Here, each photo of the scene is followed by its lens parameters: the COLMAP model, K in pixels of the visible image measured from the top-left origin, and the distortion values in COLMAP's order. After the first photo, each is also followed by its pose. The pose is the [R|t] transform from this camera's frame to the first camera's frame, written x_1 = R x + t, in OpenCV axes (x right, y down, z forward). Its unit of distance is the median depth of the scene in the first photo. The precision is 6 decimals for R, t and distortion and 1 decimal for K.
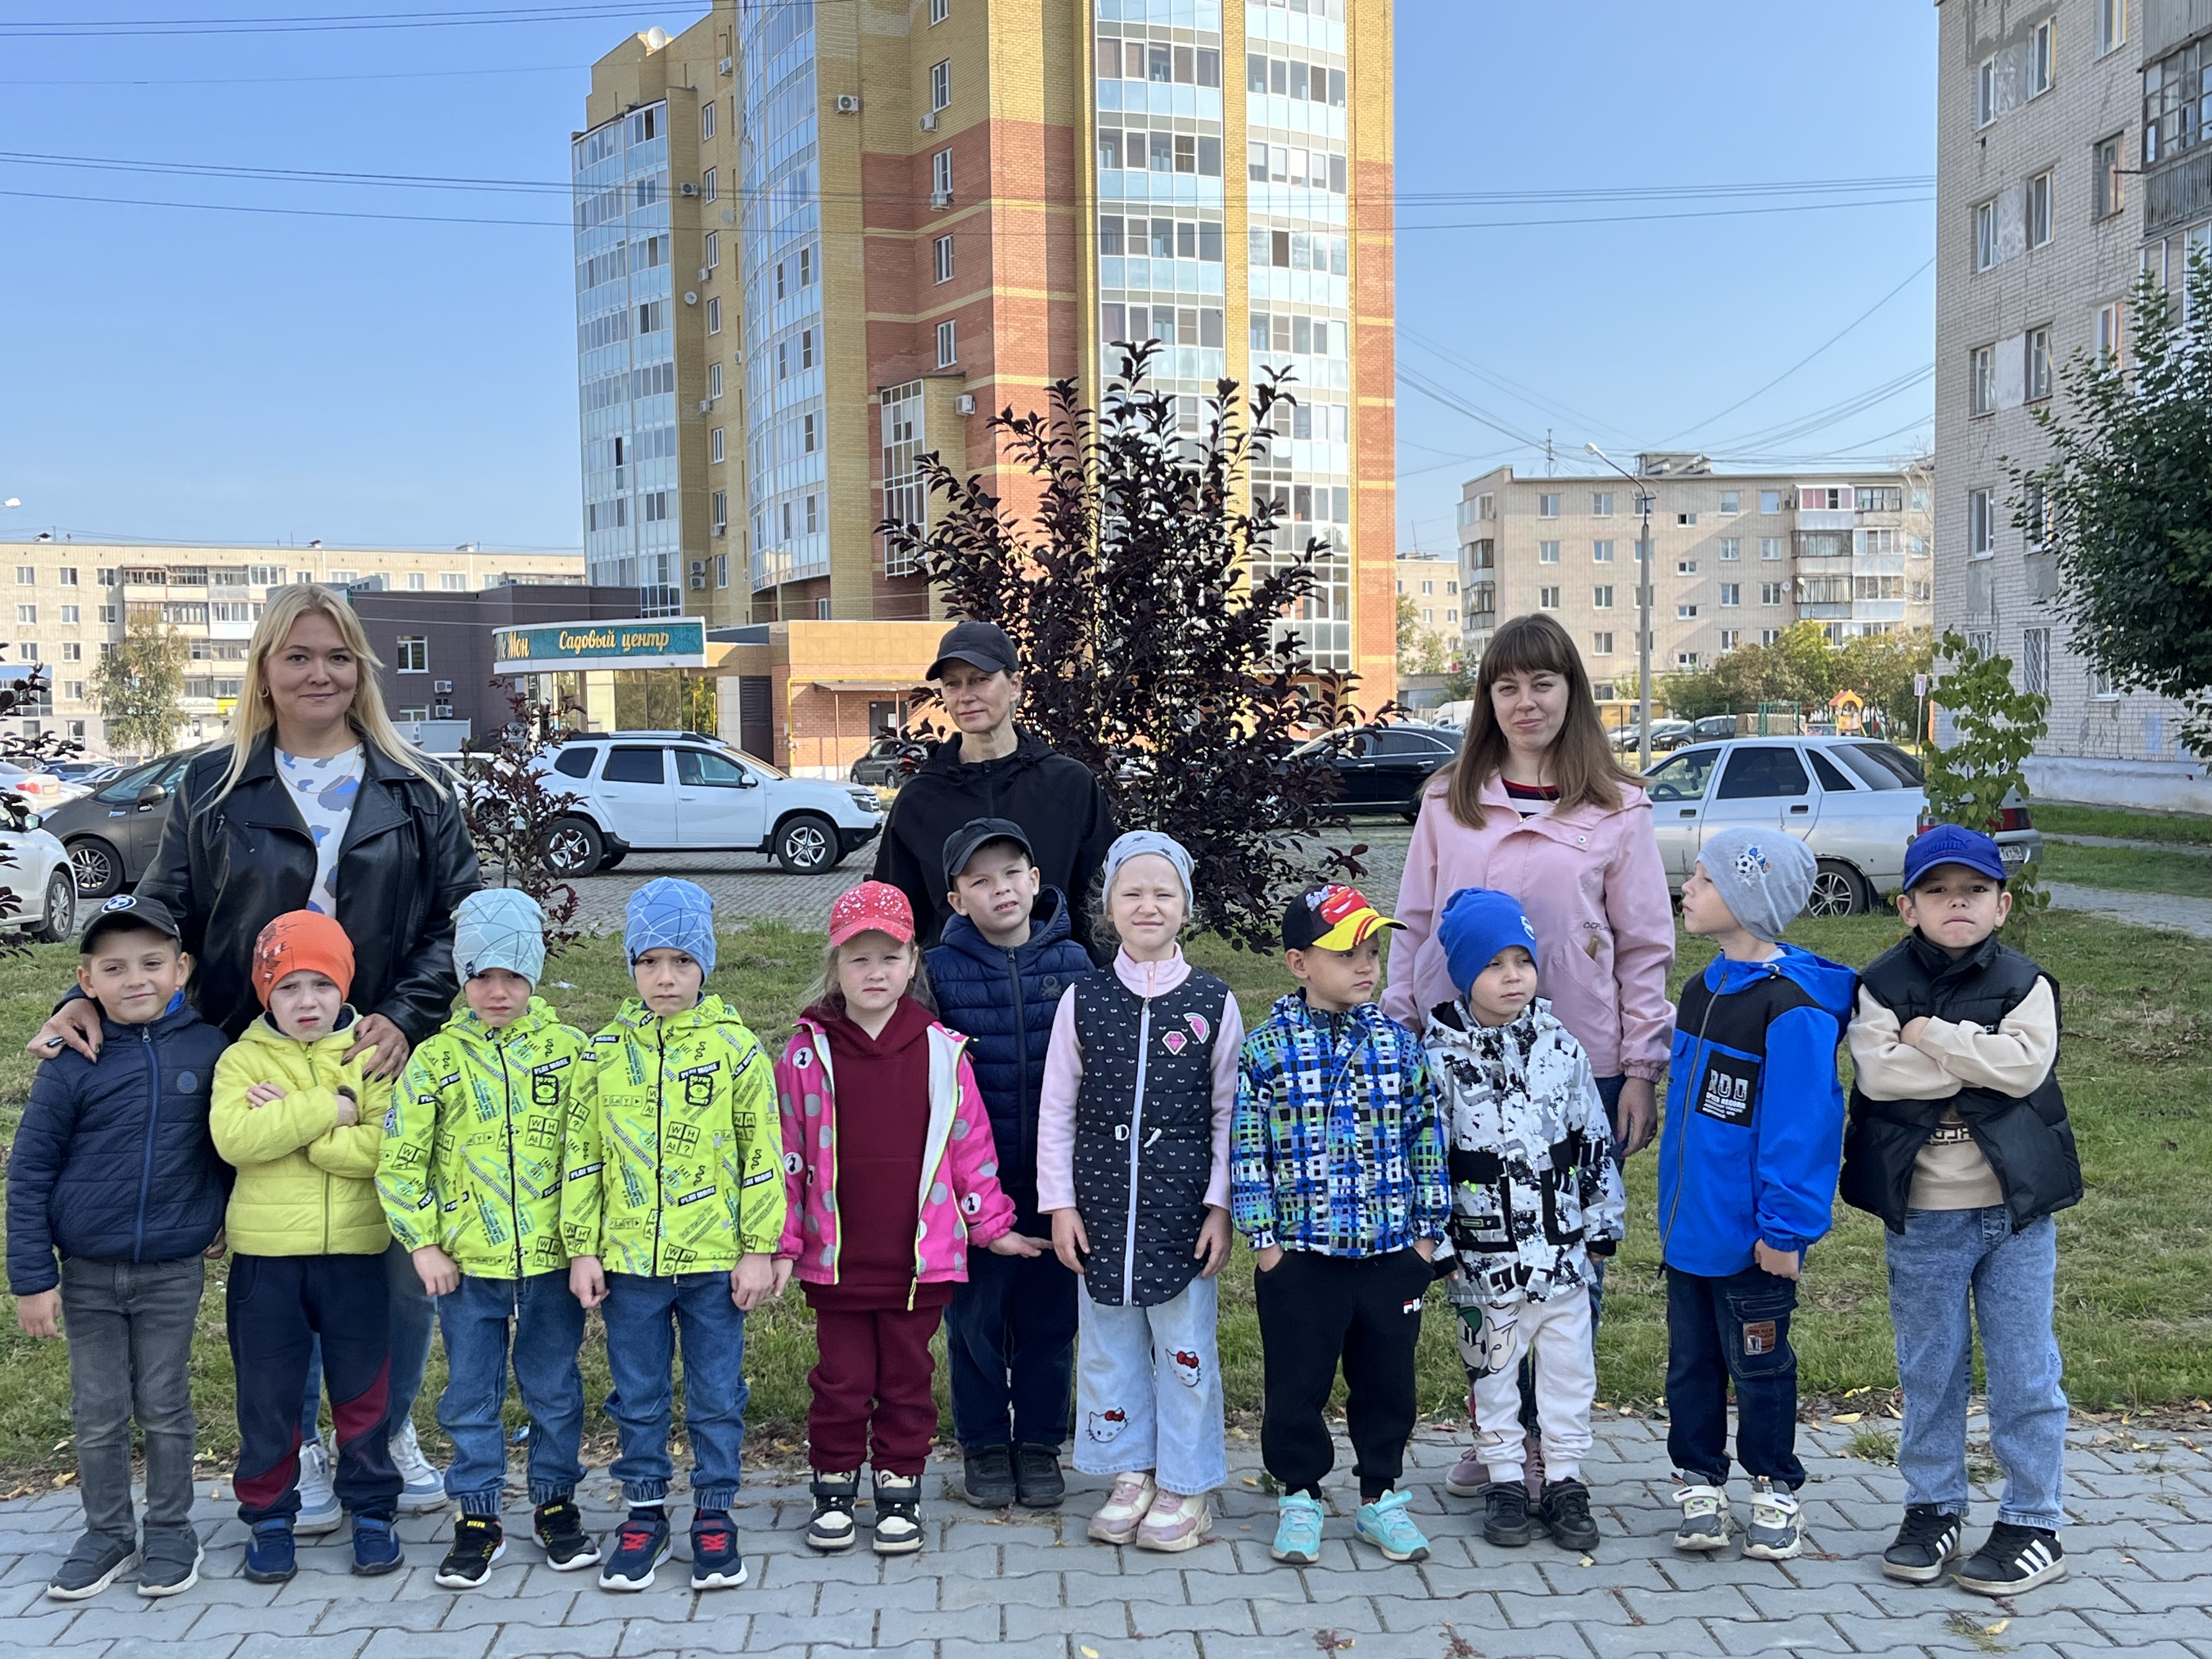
lens RADIAL K [[2442.0, 0, 1089.7], [0, 2442.0, 837.1], [0, 0, 1]] dist [0.027342, 0.000000]
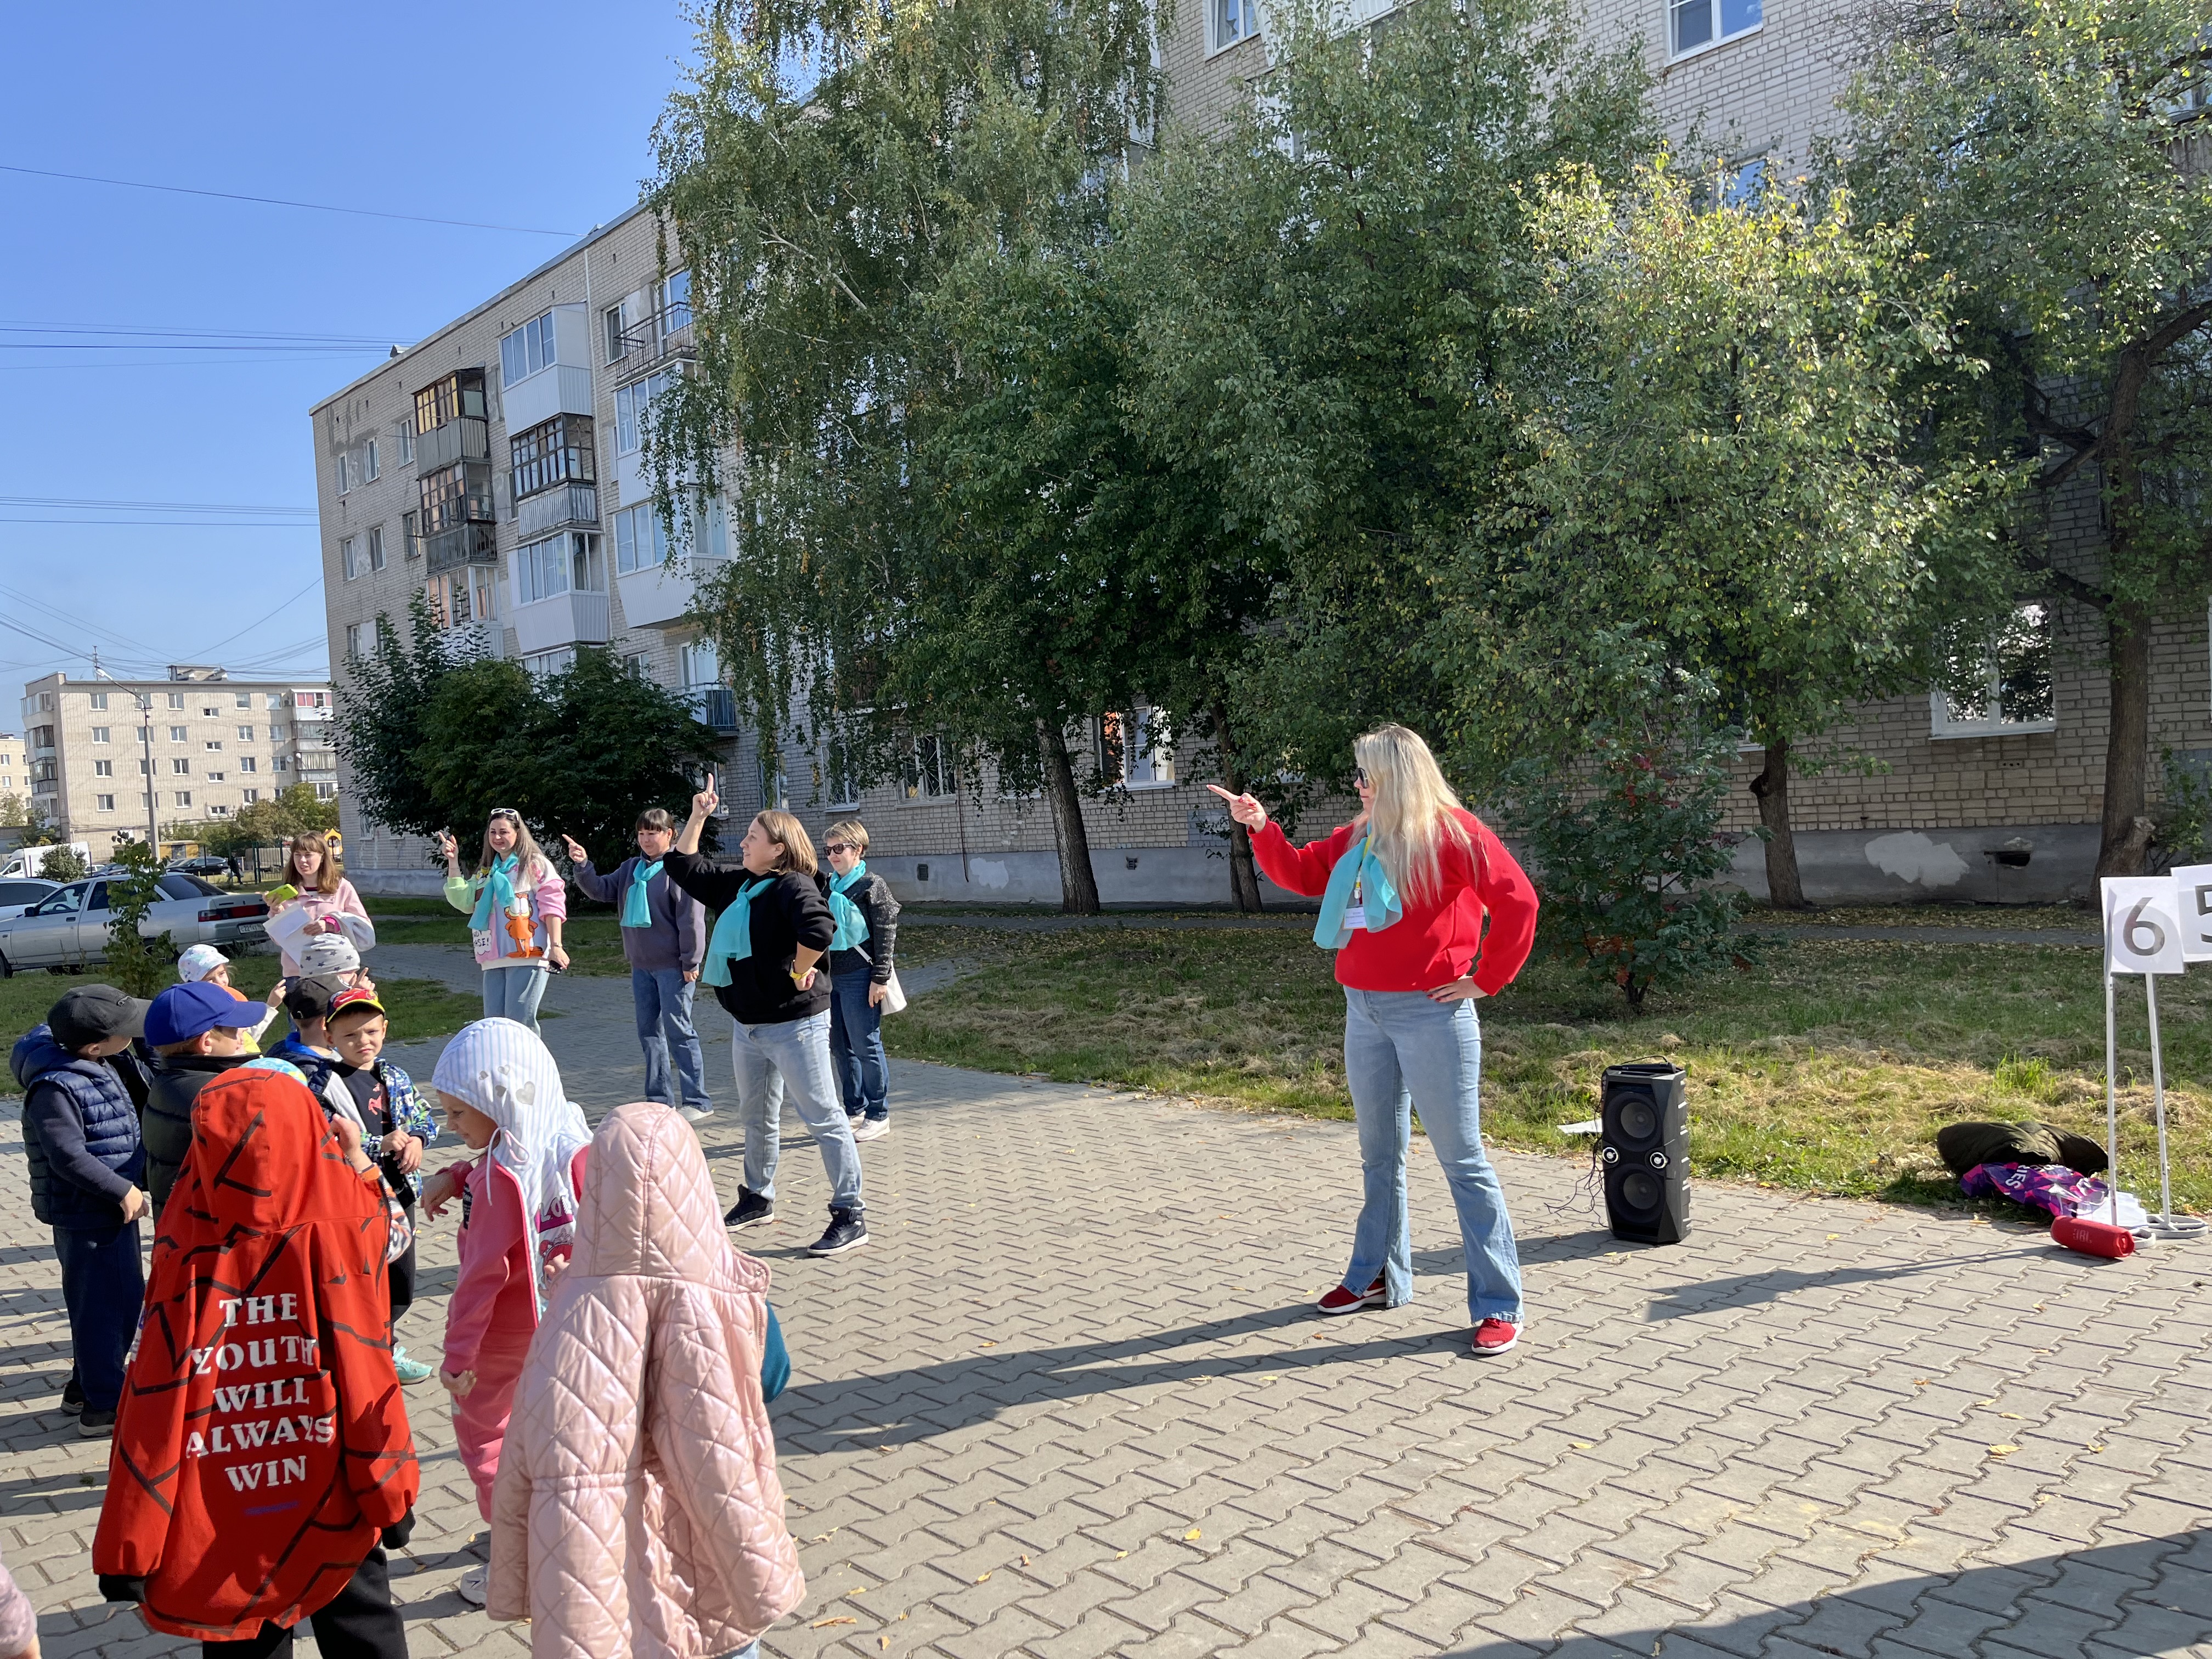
lens RADIAL K [[1687.8, 0, 1109.0], [0, 1687.8, 839.7], [0, 0, 1]] dist [0.070857, -0.101516]
pose [[0.765076, -0.042919, 0.642508, 0.008657], [0.073471, 0.997079, -0.020883, 0.006524], [-0.639734, 0.063183, 0.765995, -0.209139]]
